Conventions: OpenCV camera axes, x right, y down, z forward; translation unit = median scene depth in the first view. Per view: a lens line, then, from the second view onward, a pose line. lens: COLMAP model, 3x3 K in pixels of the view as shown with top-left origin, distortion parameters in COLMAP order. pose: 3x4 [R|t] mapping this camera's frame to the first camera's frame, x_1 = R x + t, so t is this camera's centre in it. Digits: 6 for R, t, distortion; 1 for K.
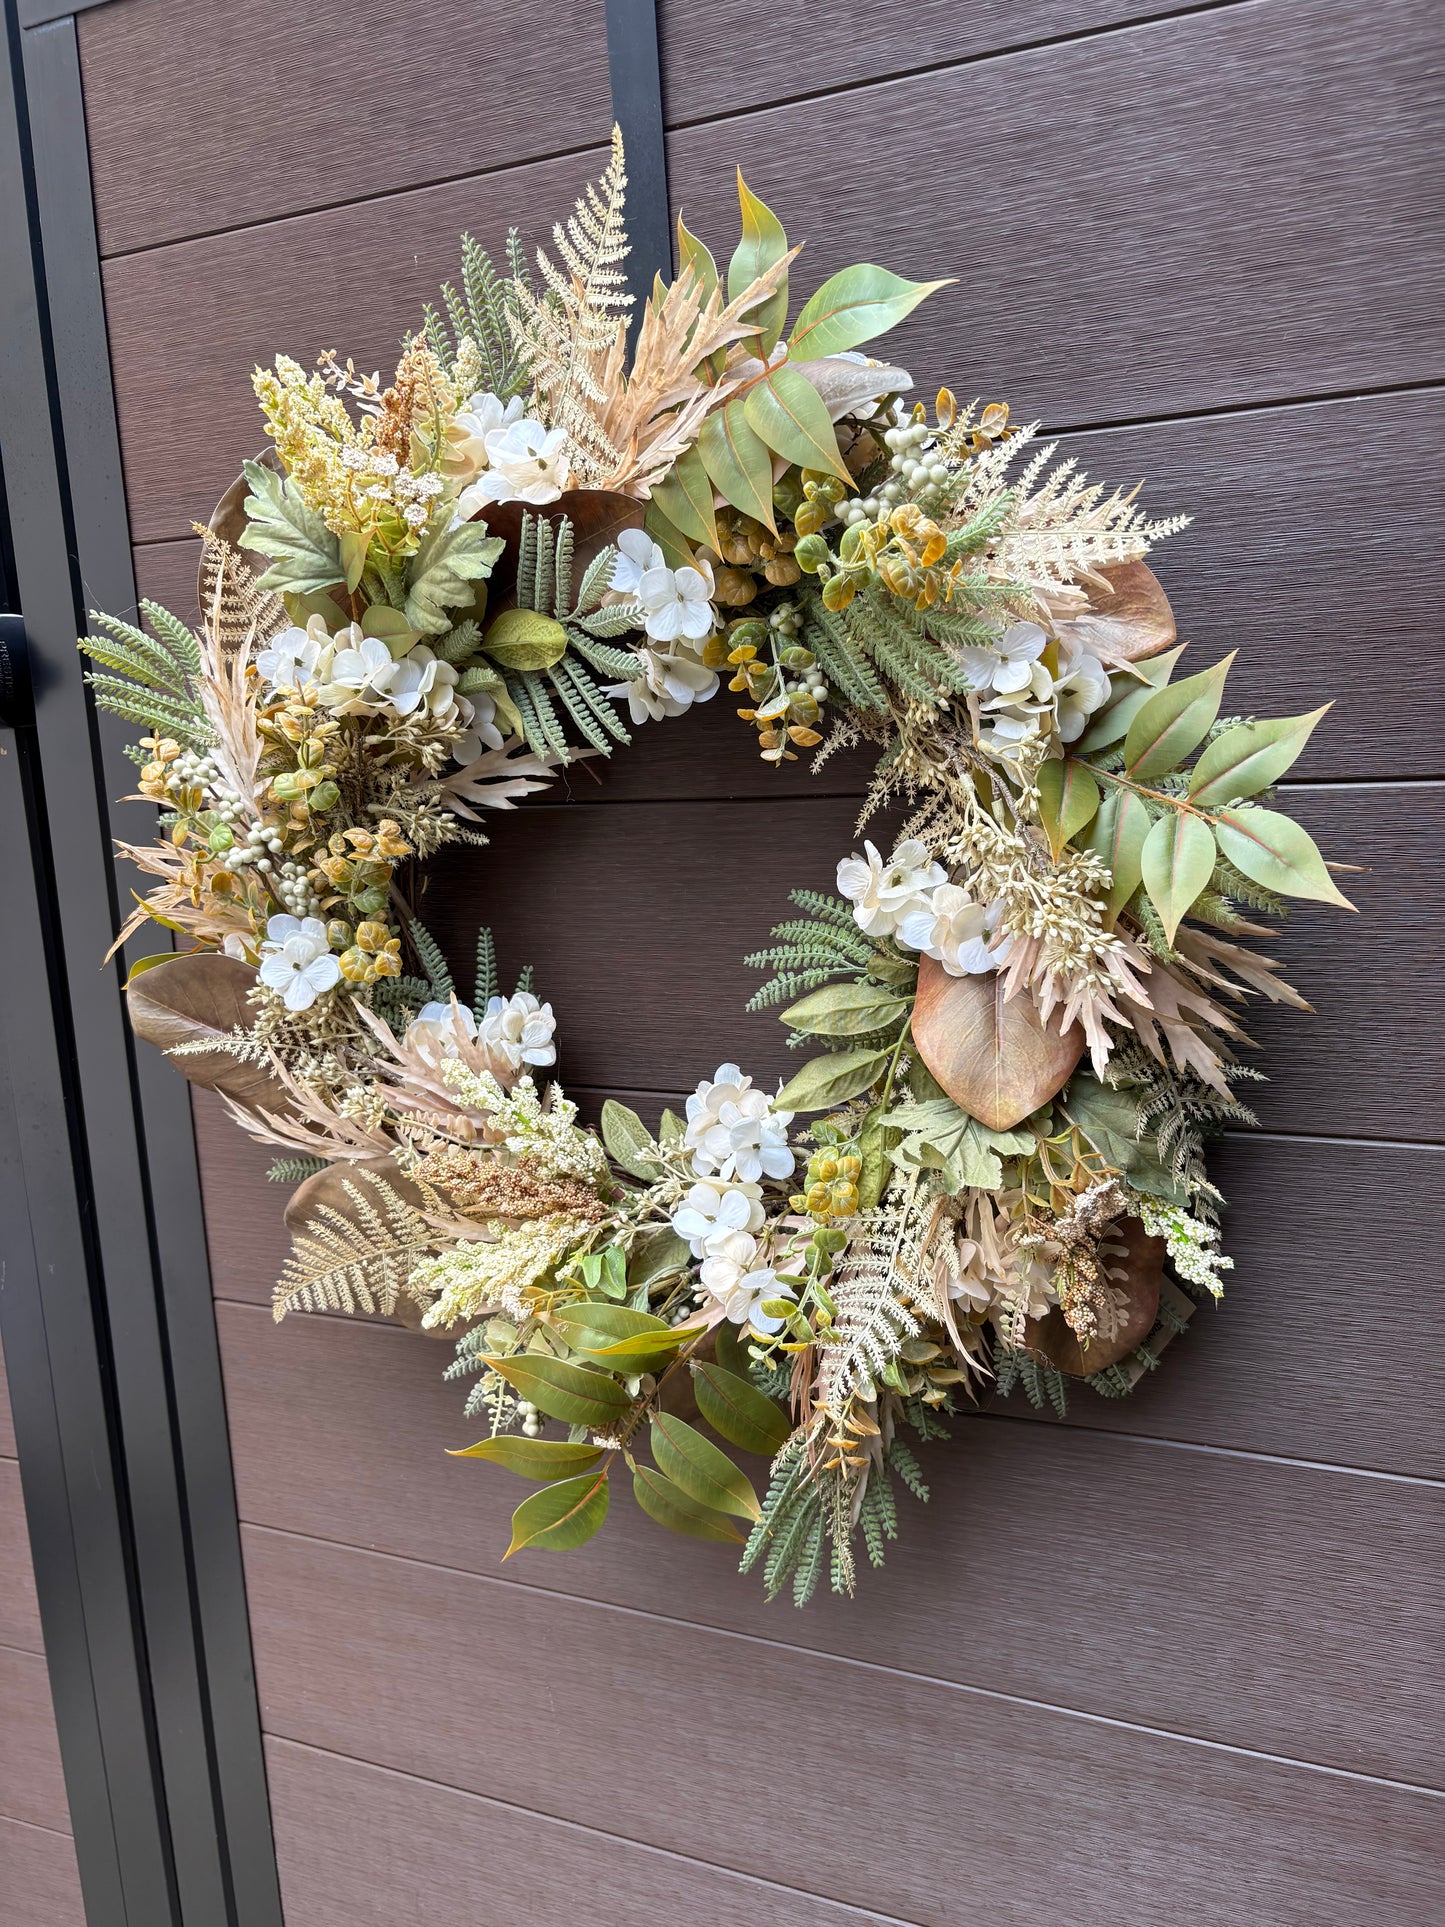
lens RADIAL K [[1459.3, 0, 722.5], [0, 1459.3, 963.5], [0, 0, 1]] dist [0.067879, -0.081274]
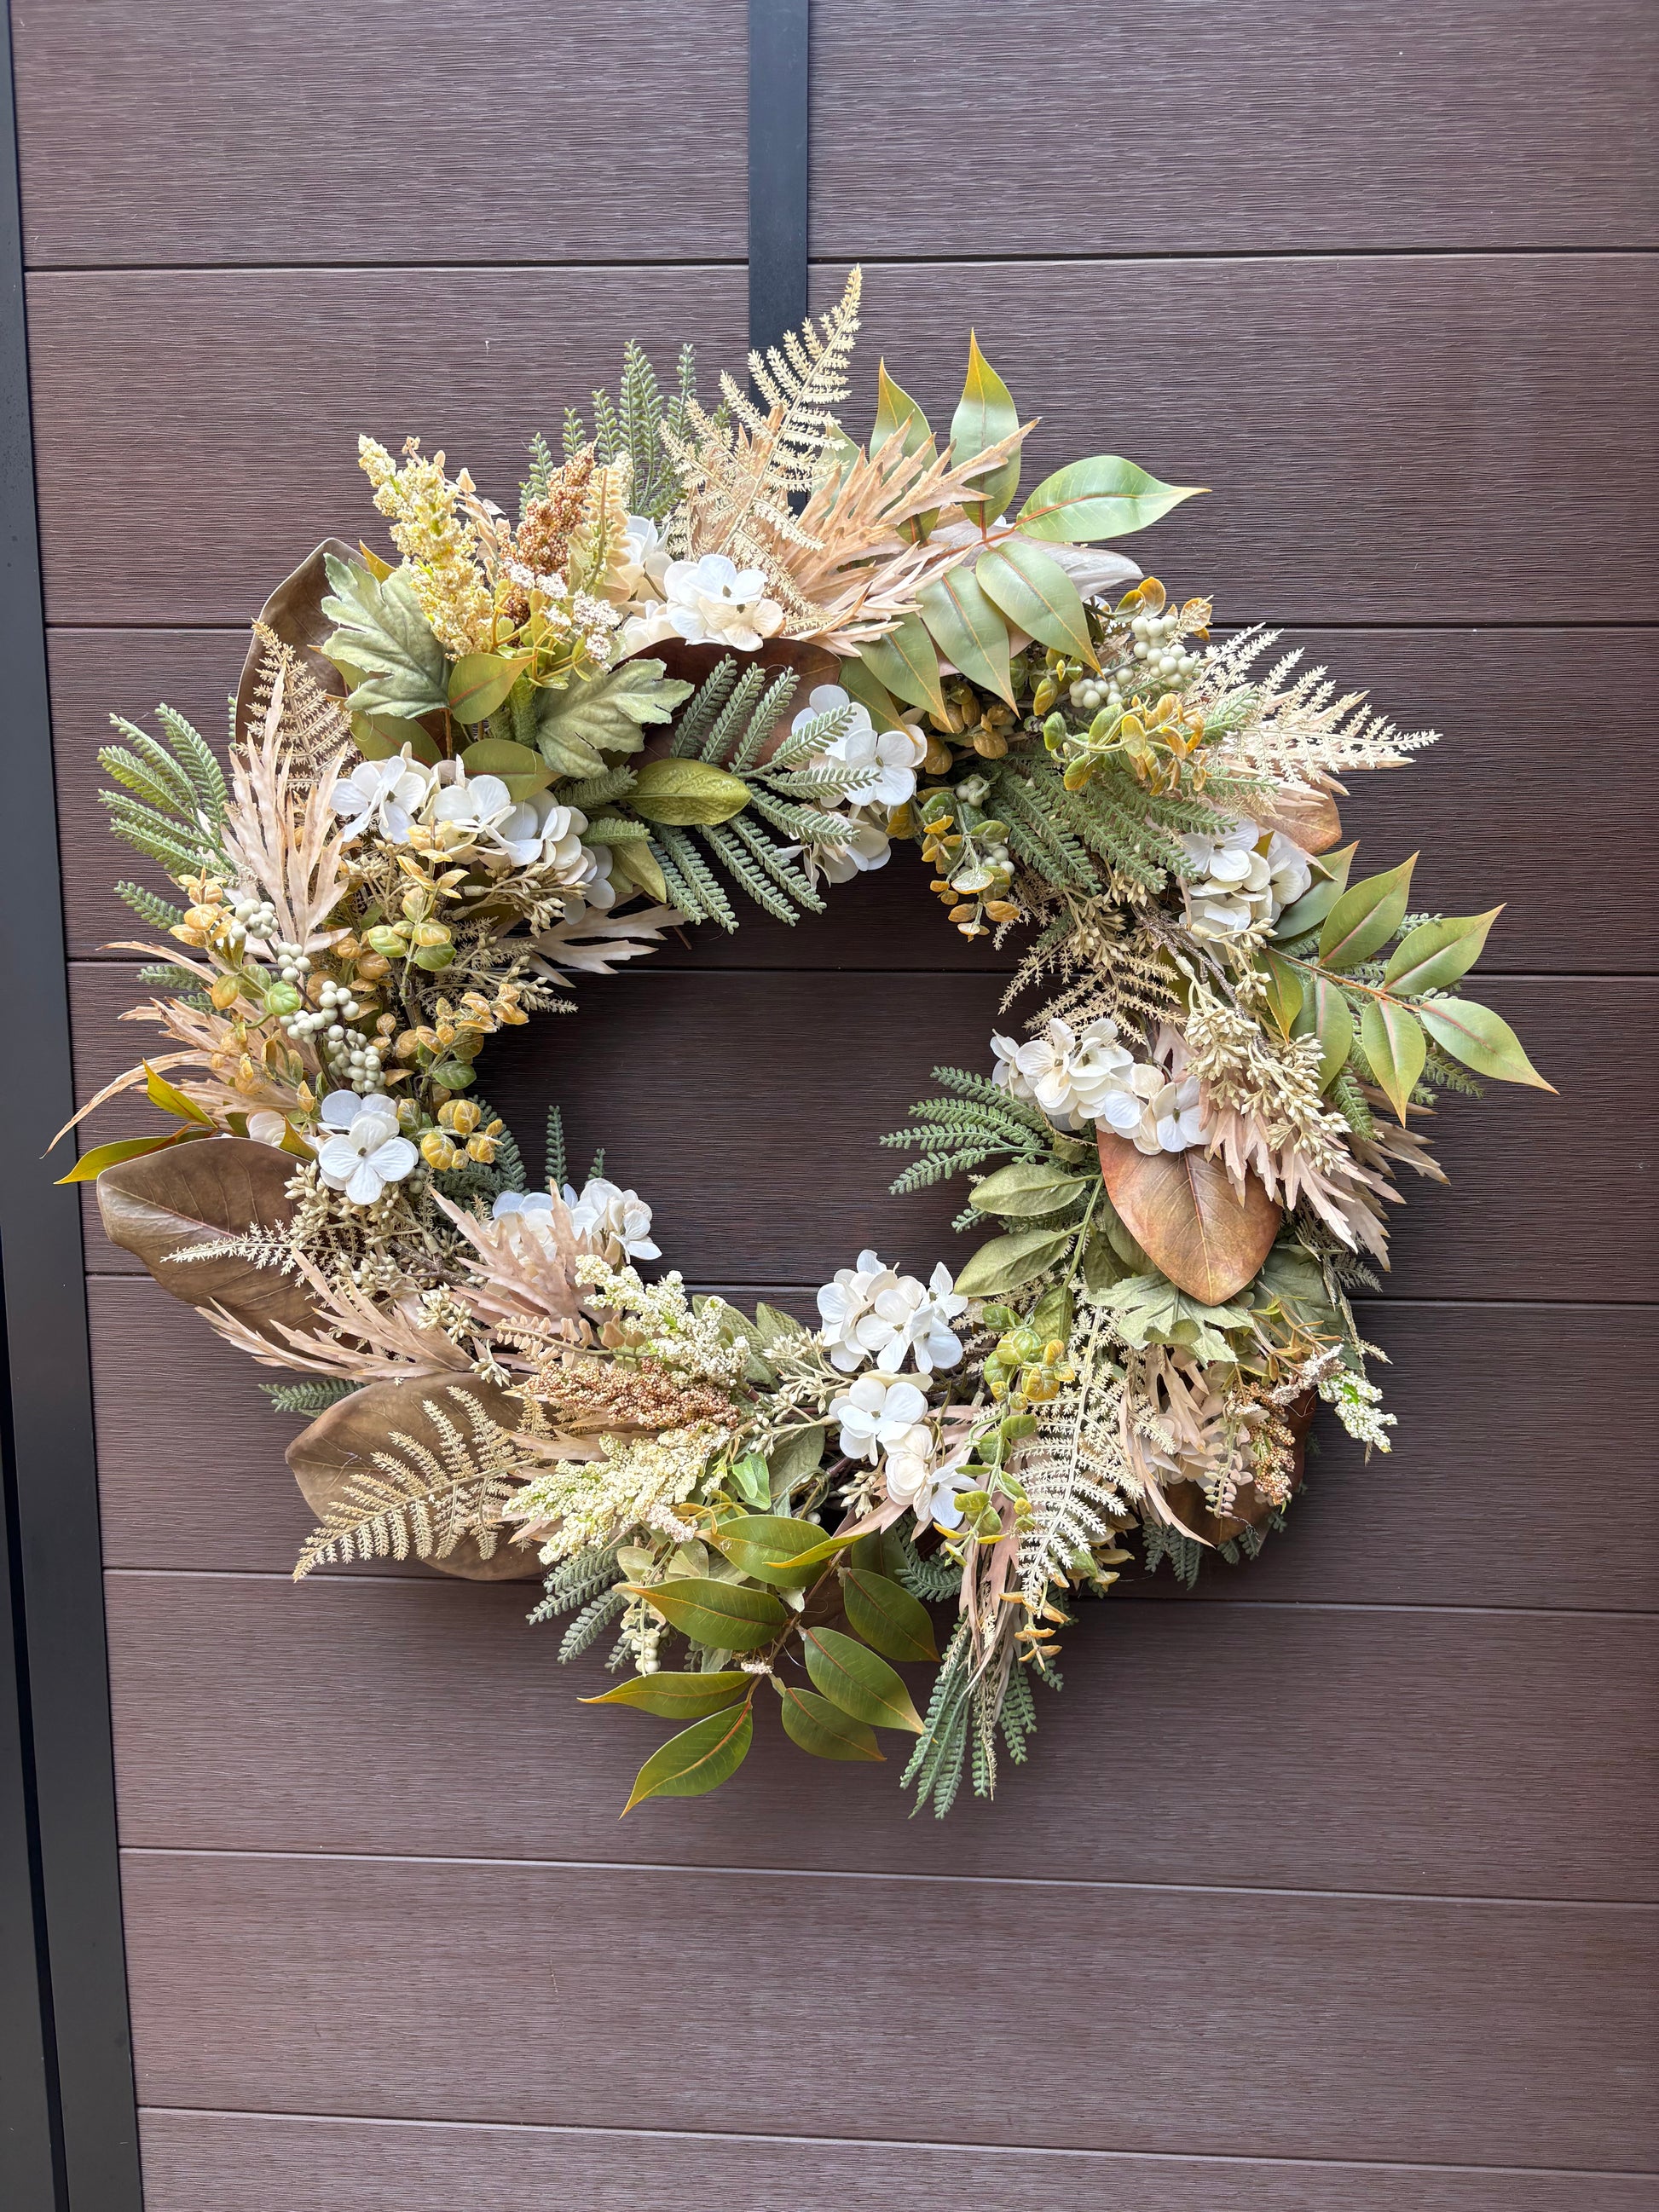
lens RADIAL K [[1646.3, 0, 836.3], [0, 1646.3, 1105.7], [0, 0, 1]] dist [0.079138, -0.089971]
pose [[0.933500, -0.000986, 0.358575, -0.415898], [0.007826, 0.999814, -0.017625, -0.006356], [-0.358491, 0.019260, 0.933335, 0.009677]]
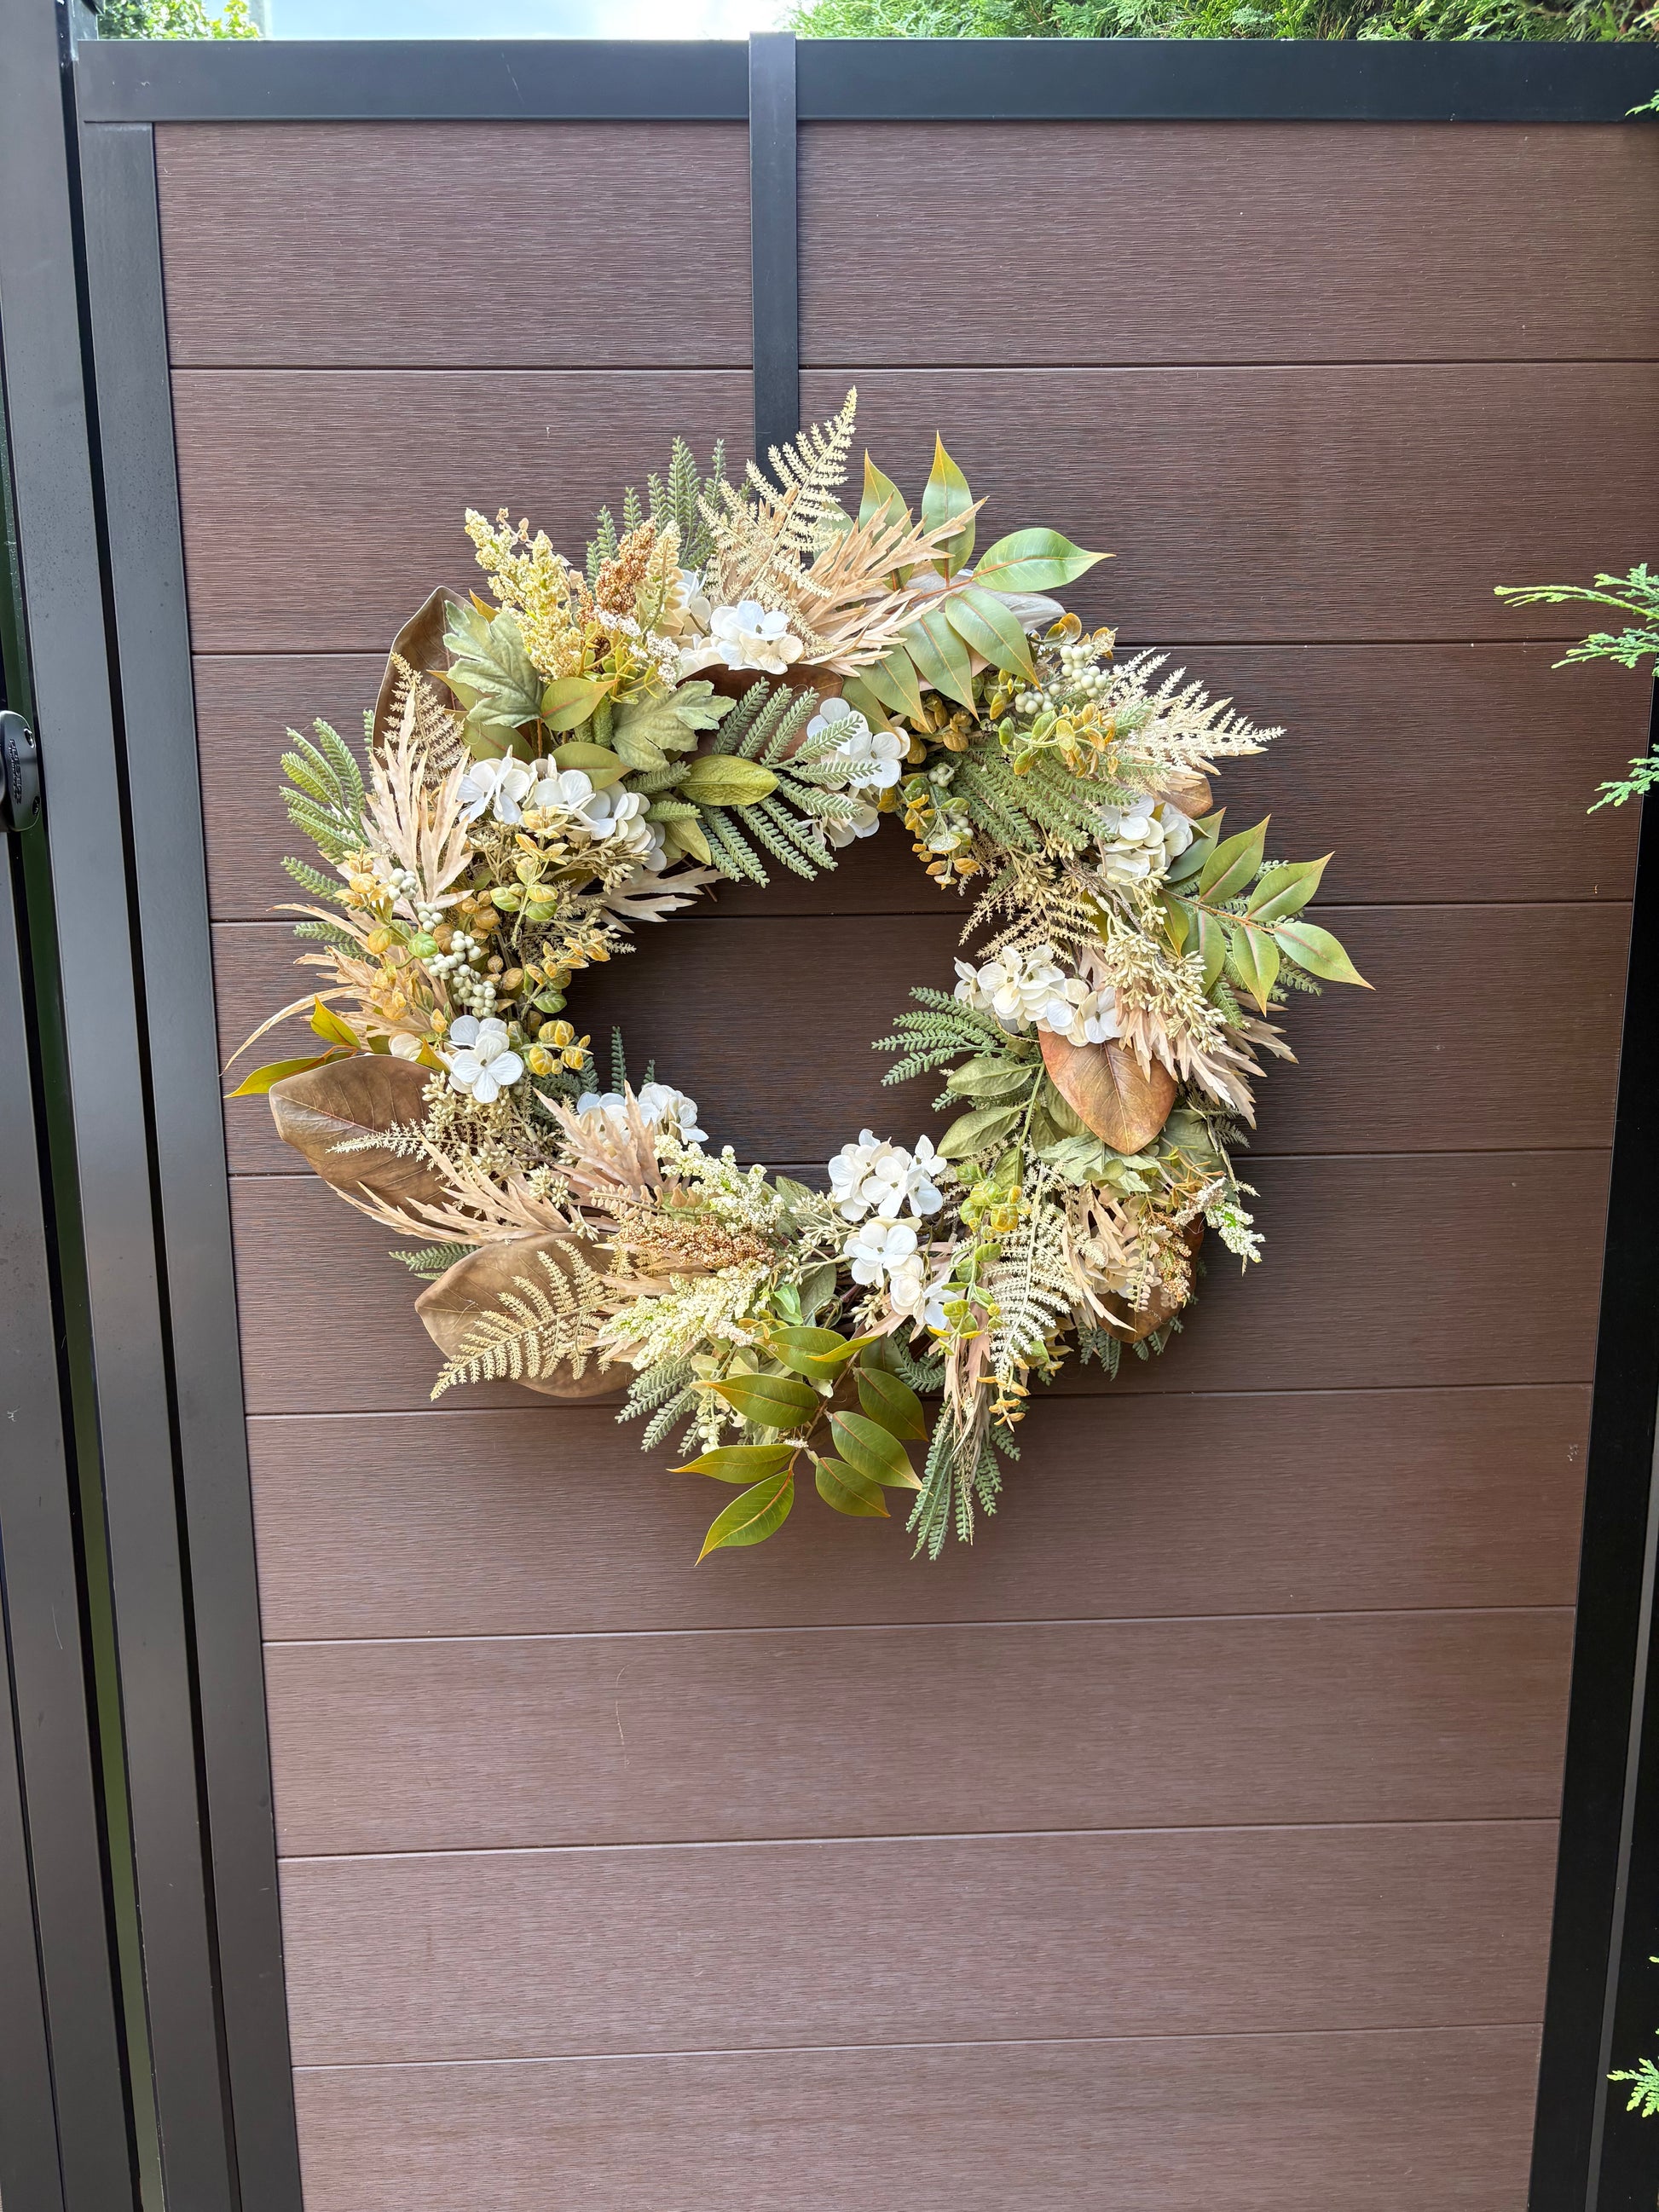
lens RADIAL K [[1657.7, 0, 834.0], [0, 1657.7, 1100.5], [0, 0, 1]] dist [0.175134, -0.415738]
pose [[0.899777, -0.038760, 0.434626, -0.659809], [0.040931, 0.999152, 0.004368, 0.039227], [-0.434427, 0.013859, 0.900600, -0.267167]]
